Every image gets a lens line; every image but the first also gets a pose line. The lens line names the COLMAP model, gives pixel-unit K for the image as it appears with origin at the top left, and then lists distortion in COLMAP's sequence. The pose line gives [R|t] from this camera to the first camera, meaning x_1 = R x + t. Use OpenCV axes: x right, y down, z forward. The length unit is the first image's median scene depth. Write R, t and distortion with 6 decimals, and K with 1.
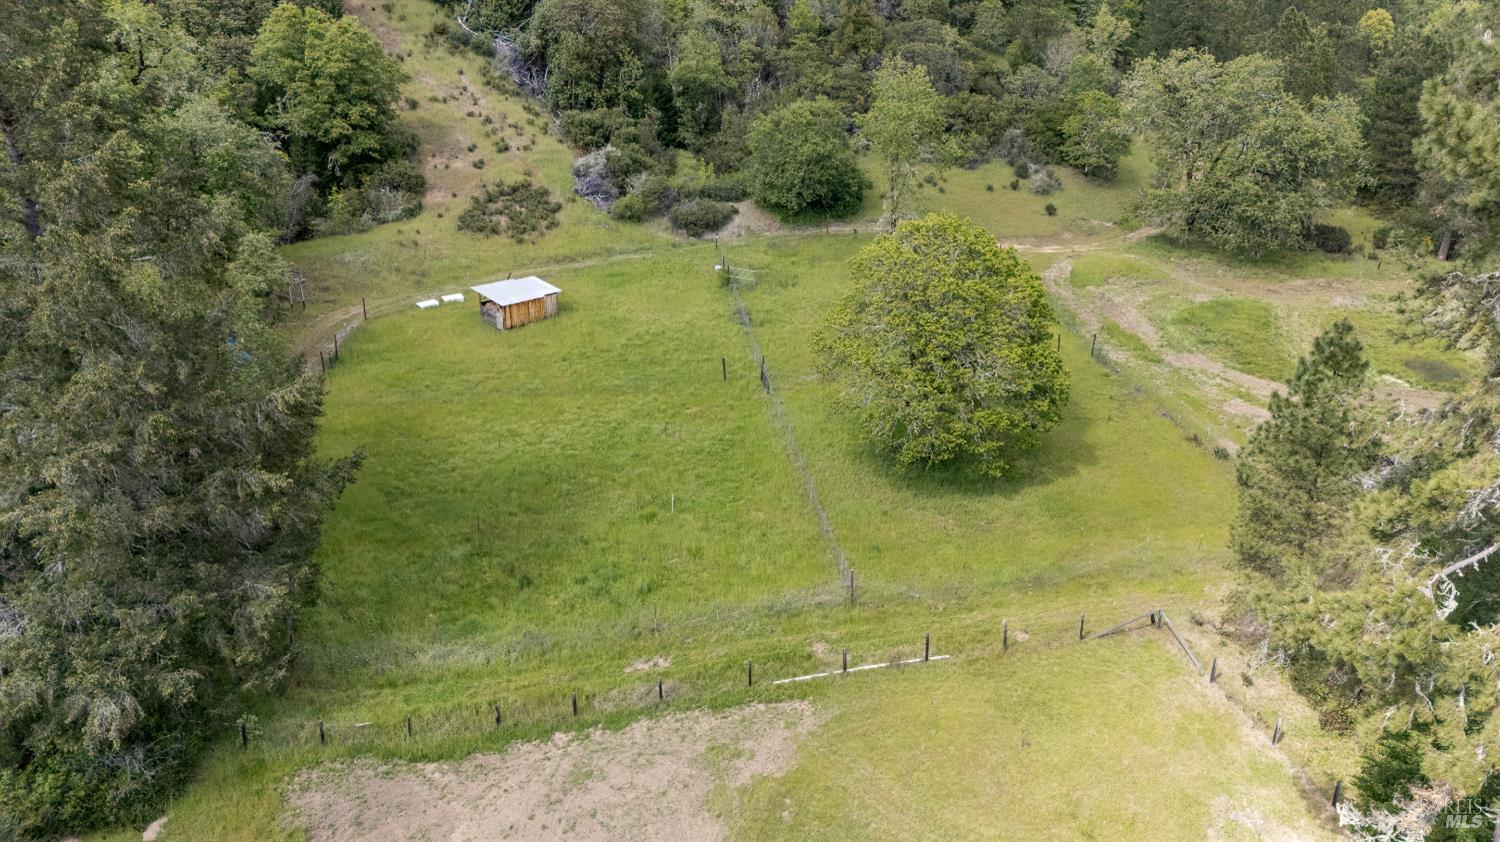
lens RADIAL K [[1106.1, 0, 750.0], [0, 1106.1, 421.0], [0, 0, 1]] dist [0.102128, -0.117334]
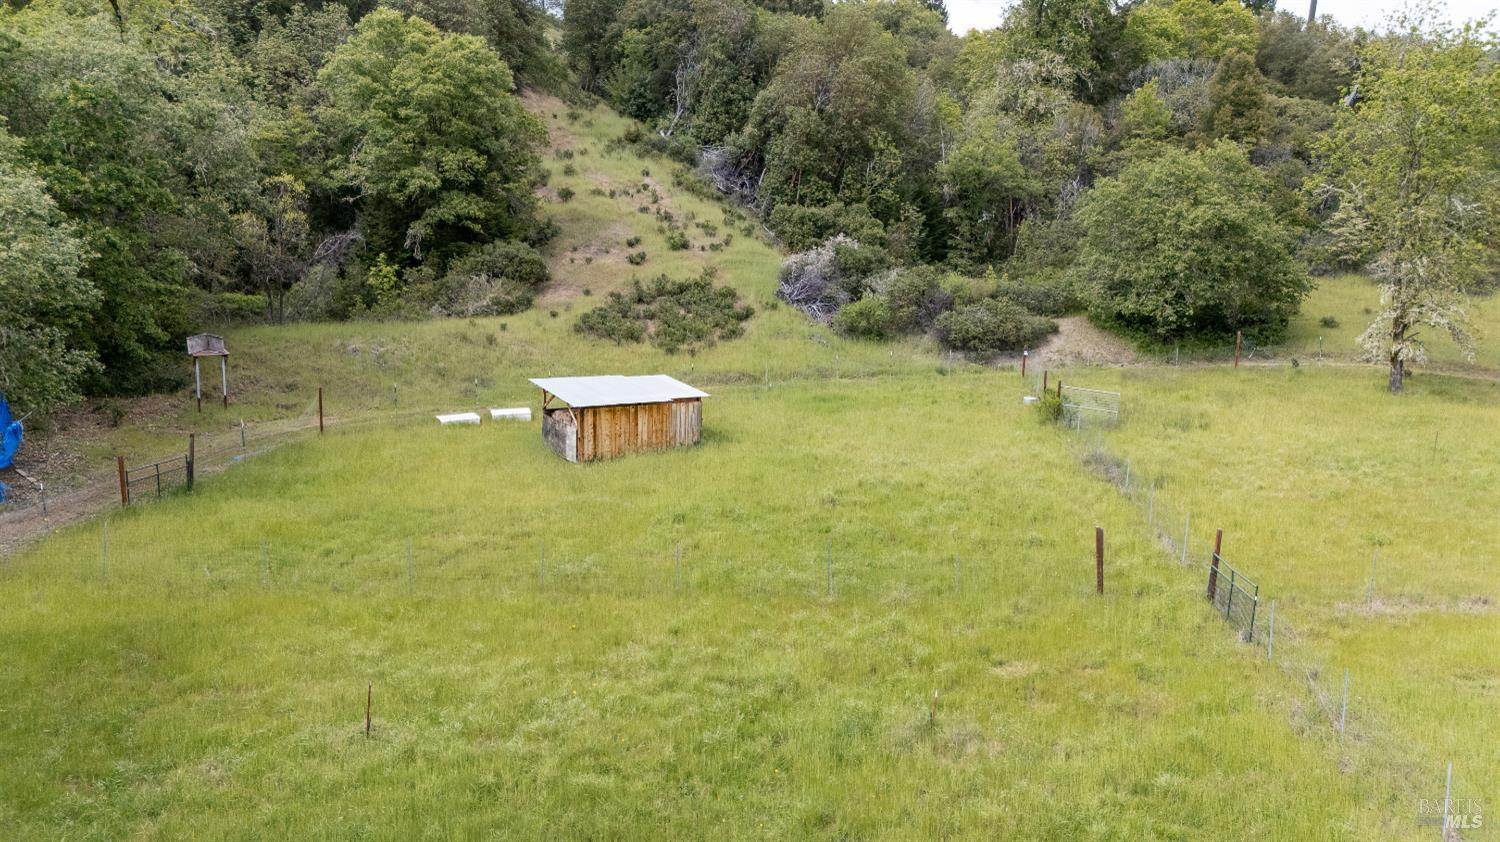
lens RADIAL K [[1106.1, 0, 750.0], [0, 1106.1, 421.0], [0, 0, 1]] dist [0.102128, -0.117334]
pose [[0.976049, 0.041802, -0.213497, -0.040982], [-0.092019, 0.968583, -0.231041, 0.001348], [0.197131, 0.245153, 0.949231, 0.446976]]
